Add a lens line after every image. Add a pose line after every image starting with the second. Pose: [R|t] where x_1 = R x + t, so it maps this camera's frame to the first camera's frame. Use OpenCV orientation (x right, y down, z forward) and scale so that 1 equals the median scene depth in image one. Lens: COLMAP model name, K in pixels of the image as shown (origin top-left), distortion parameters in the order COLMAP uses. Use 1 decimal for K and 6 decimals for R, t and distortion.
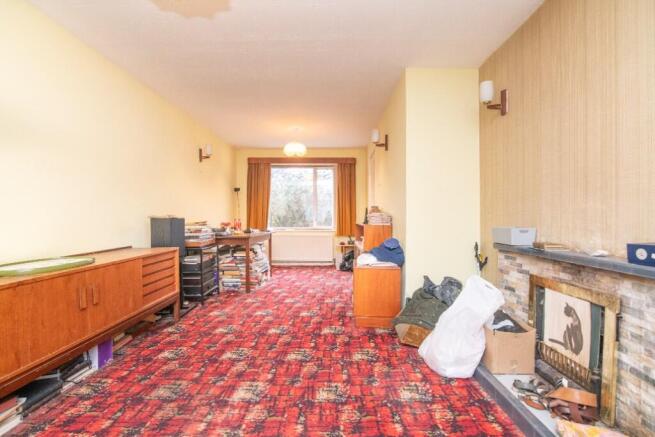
lens RADIAL K [[303.1, 0, 328.4], [0, 303.1, 221.2], [0, 0, 1]] dist [-0.003395, -0.001087]
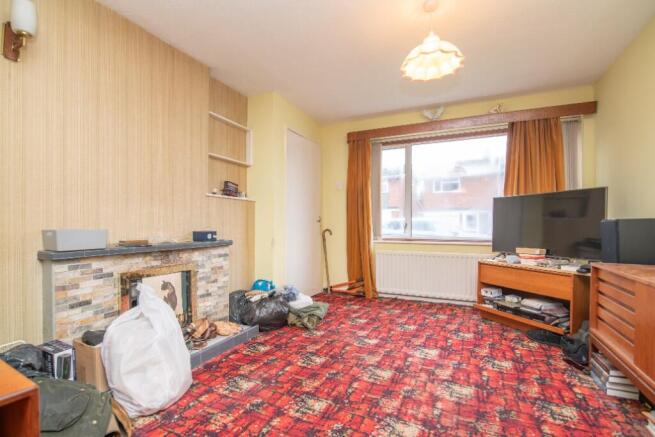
lens RADIAL K [[303.1, 0, 328.0], [0, 303.1, 224.6], [0, 0, 1]] dist [-0.003395, -0.001087]
pose [[-0.907115, 0.006713, 0.420829, -0.450207], [0.013421, 0.999826, 0.012979, 0.008126], [-0.420669, 0.017421, -0.907047, 1.868567]]
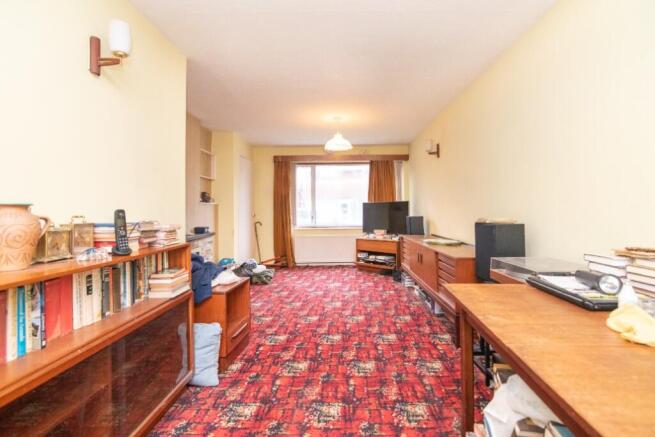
lens RADIAL K [[303.1, 0, 327.1], [0, 303.1, 212.6], [0, 0, 1]] dist [-0.003395, -0.001087]
pose [[-0.999034, 0.019650, 0.039311, -0.319627], [0.020642, 0.999475, 0.024985, -0.103887], [-0.038799, 0.025772, -0.998915, 3.144504]]
